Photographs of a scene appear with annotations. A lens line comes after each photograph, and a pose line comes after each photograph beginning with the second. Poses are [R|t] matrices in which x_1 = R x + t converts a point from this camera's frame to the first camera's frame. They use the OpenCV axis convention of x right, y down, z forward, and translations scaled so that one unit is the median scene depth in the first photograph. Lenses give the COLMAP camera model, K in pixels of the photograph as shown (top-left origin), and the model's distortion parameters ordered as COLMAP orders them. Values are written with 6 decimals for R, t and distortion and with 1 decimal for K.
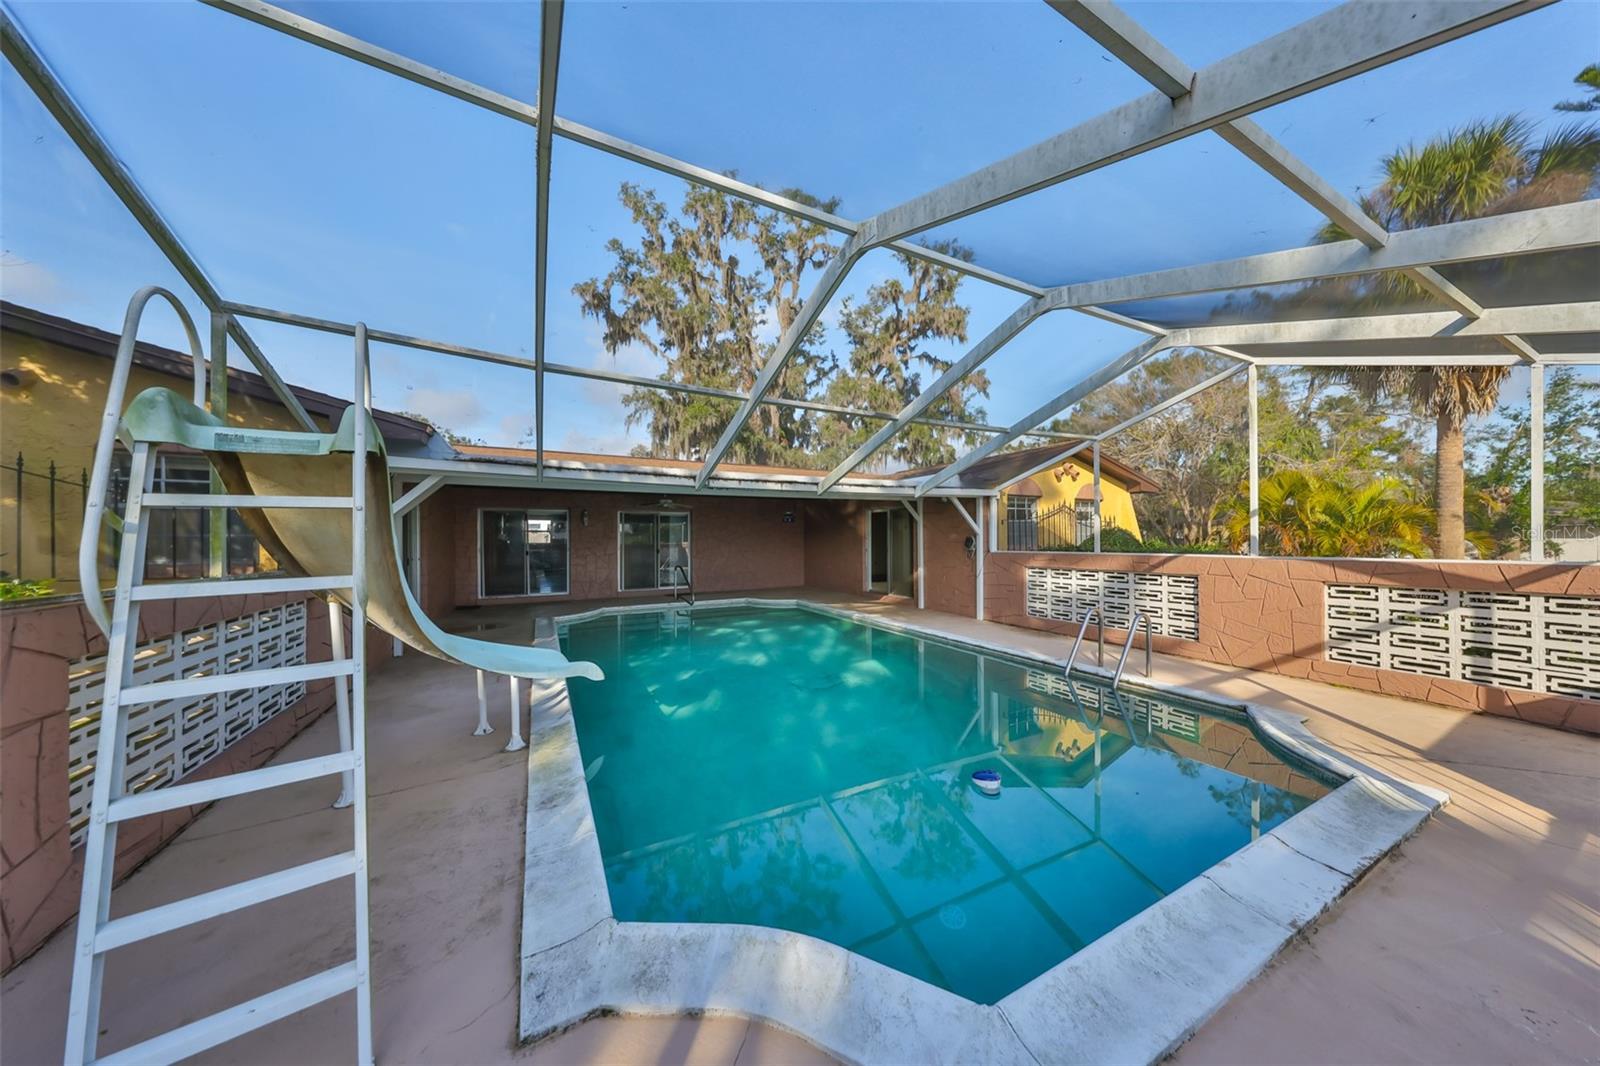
lens RADIAL K [[509.7, 0, 800.0], [0, 509.7, 533.0], [0, 0, 1]] dist [0.001032, 0.000256]
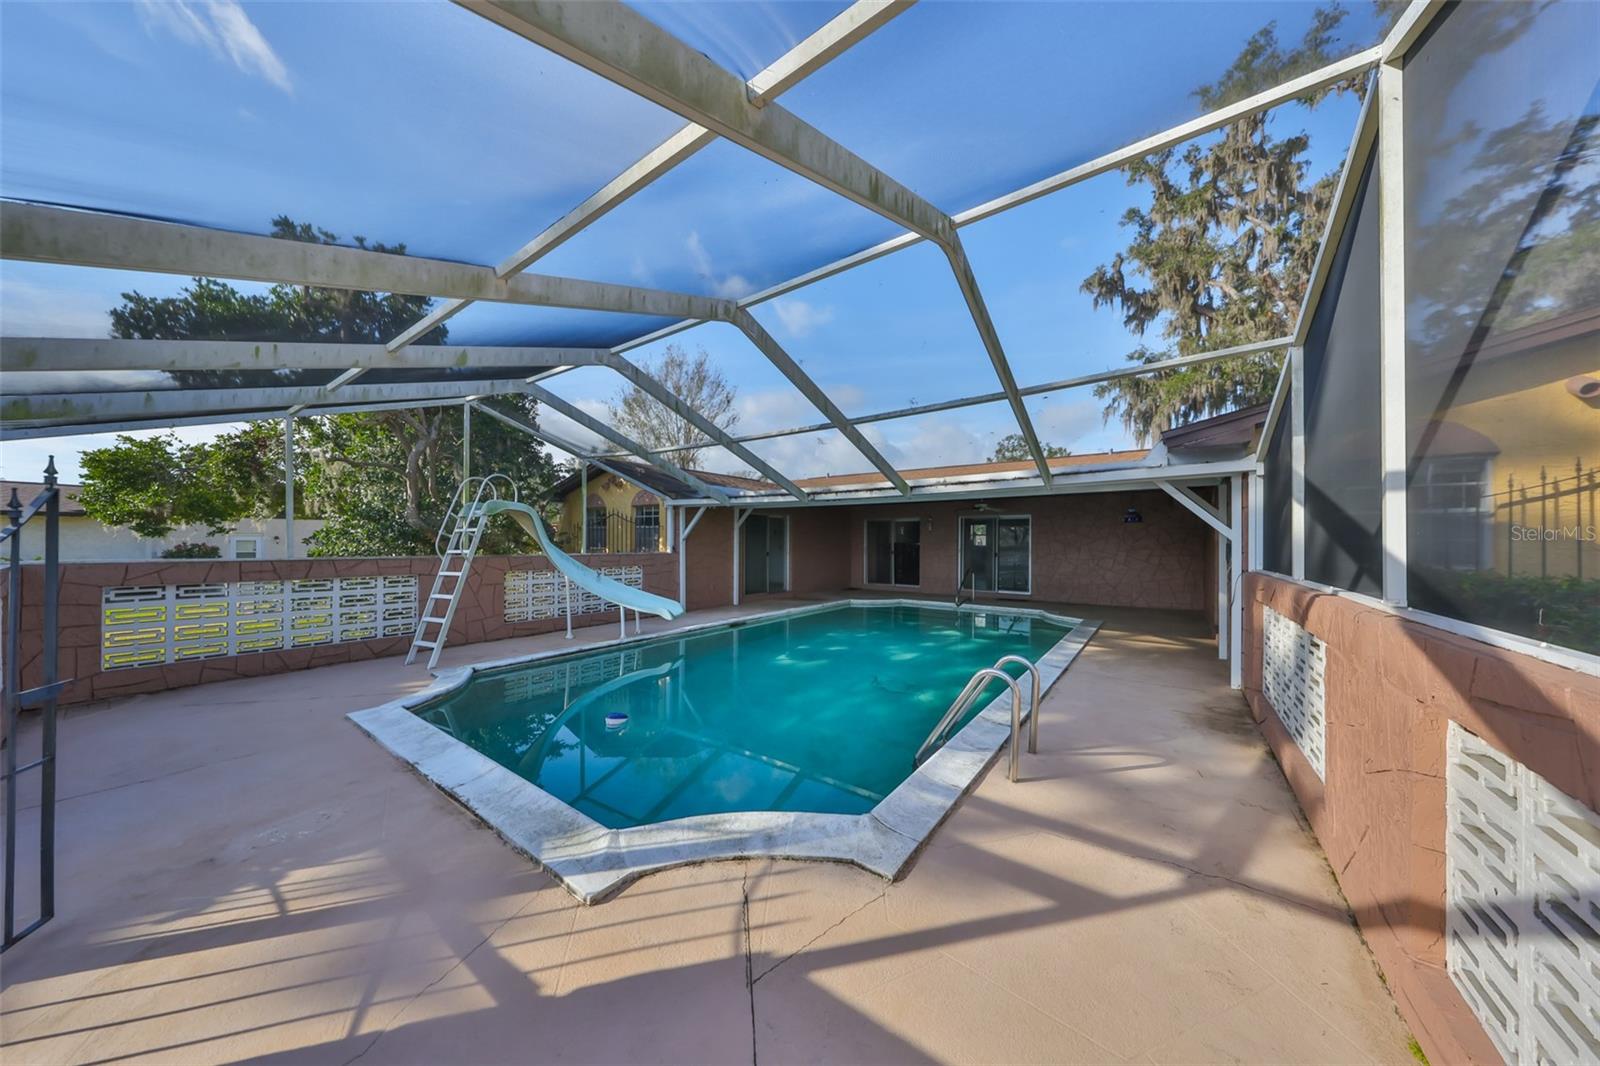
lens RADIAL K [[509.7, 0, 800.0], [0, 509.7, 533.0], [0, 0, 1]] dist [0.001032, 0.000256]
pose [[0.420604, -0.007192, -0.907216, 0.932466], [0.001866, 0.999973, -0.007063, -0.002544], [0.907242, 0.001278, 0.420606, 0.436378]]
